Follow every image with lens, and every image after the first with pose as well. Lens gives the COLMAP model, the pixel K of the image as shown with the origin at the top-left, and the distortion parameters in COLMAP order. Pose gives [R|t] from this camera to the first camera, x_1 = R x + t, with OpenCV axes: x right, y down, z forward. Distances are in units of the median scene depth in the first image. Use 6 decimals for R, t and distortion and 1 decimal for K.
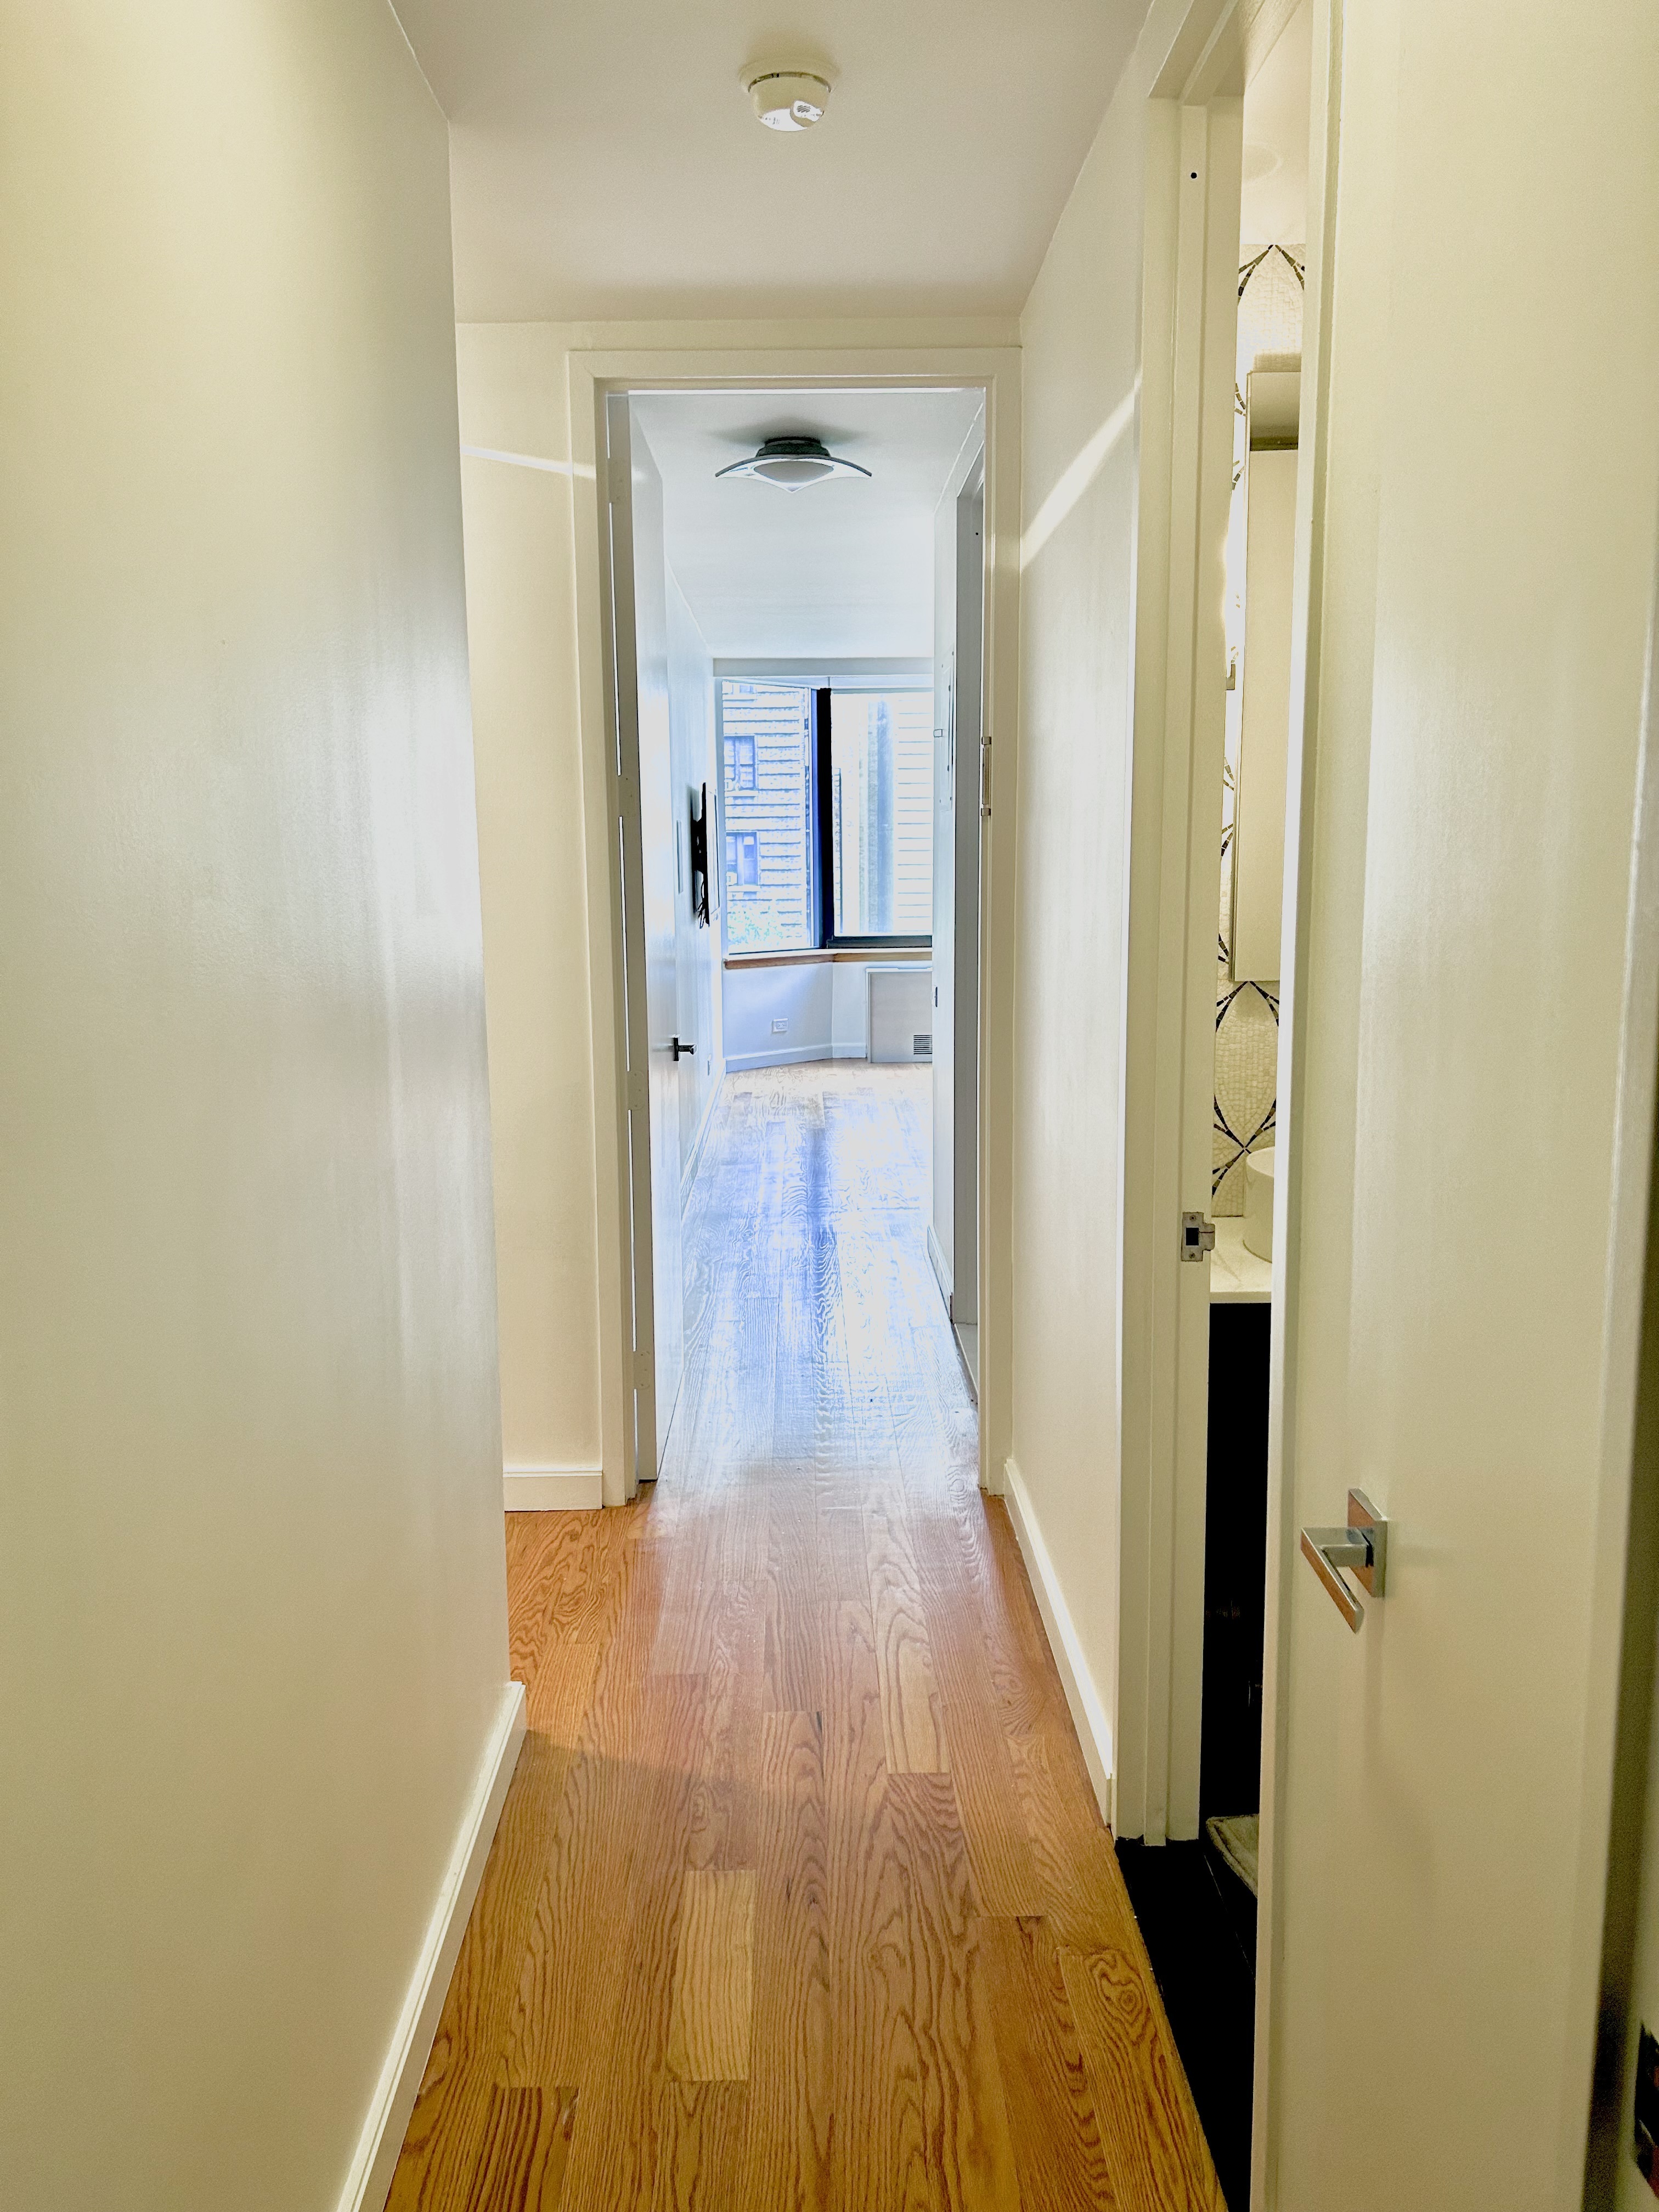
lens RADIAL K [[1645.7, 0, 820.3], [0, 1645.7, 1085.9], [0, 0, 1]] dist [0.050800, -0.061622]
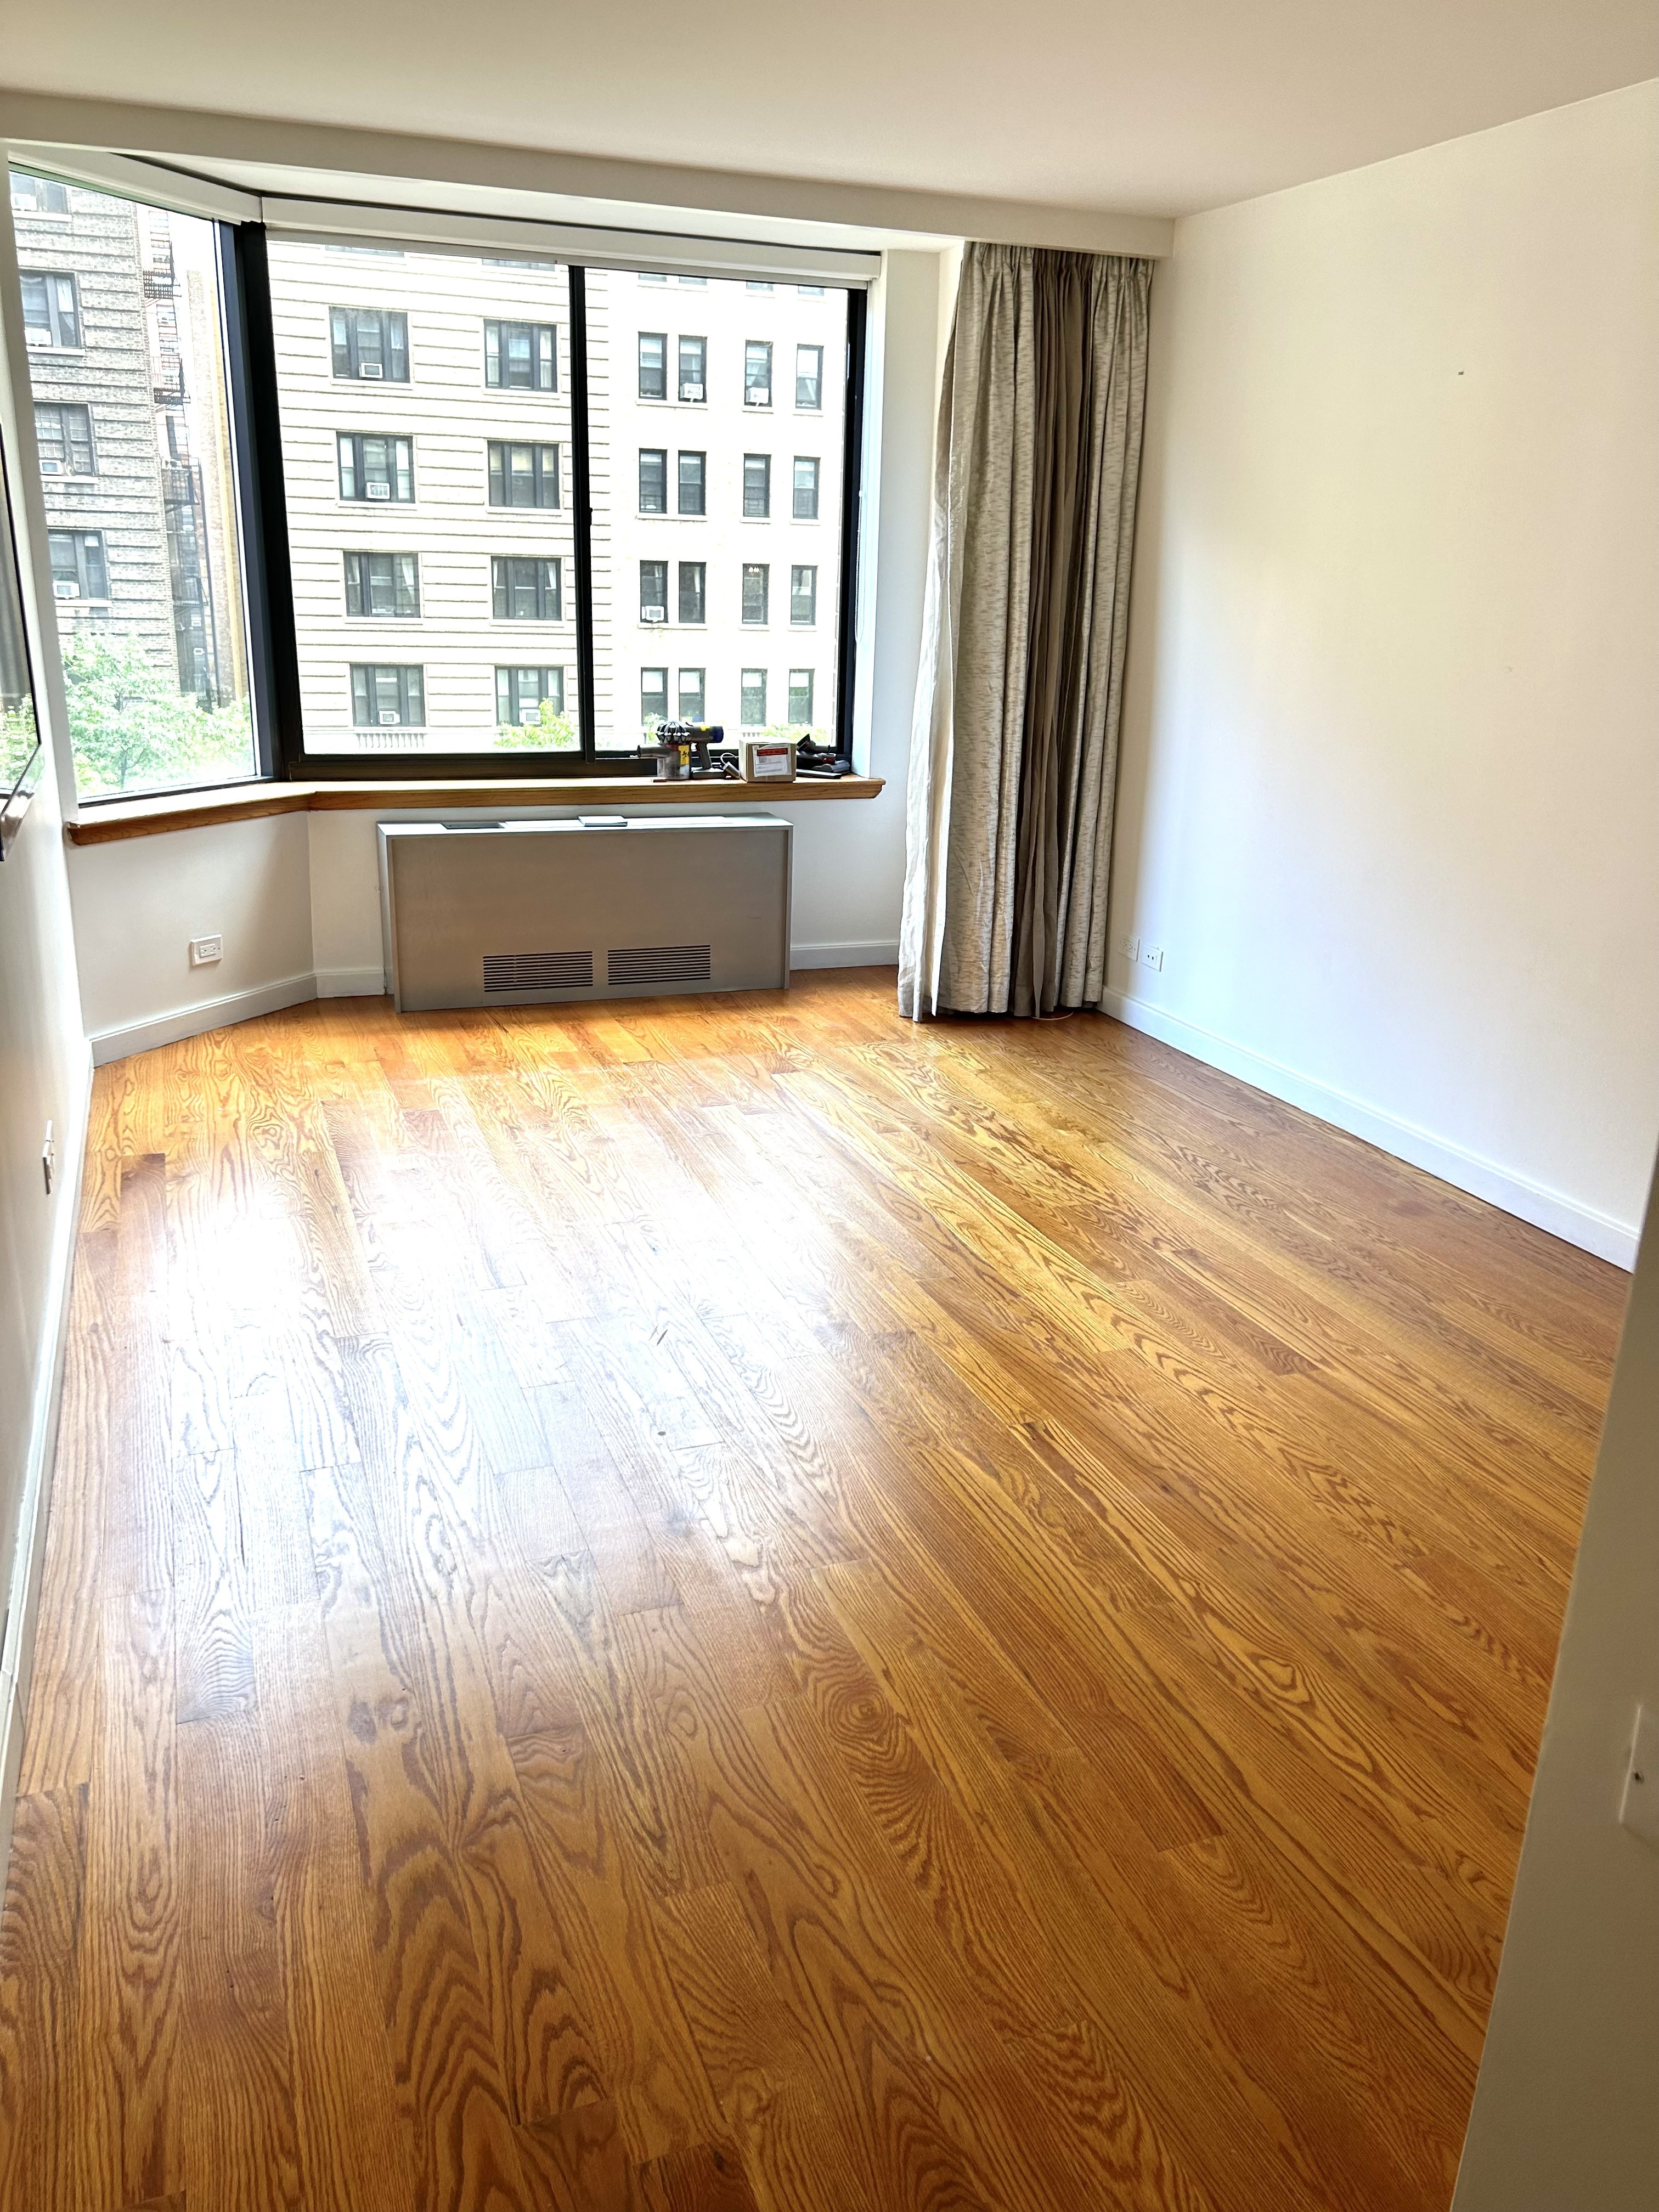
lens RADIAL K [[1701.7, 0, 829.5], [0, 1701.7, 1106.0], [0, 0, 1]] dist [0.000091, 0.001342]
pose [[0.939299, -0.072061, 0.335448, -0.005254], [0.015905, 0.985790, 0.167230, -0.015829], [-0.342732, -0.151744, 0.927097, 0.099766]]
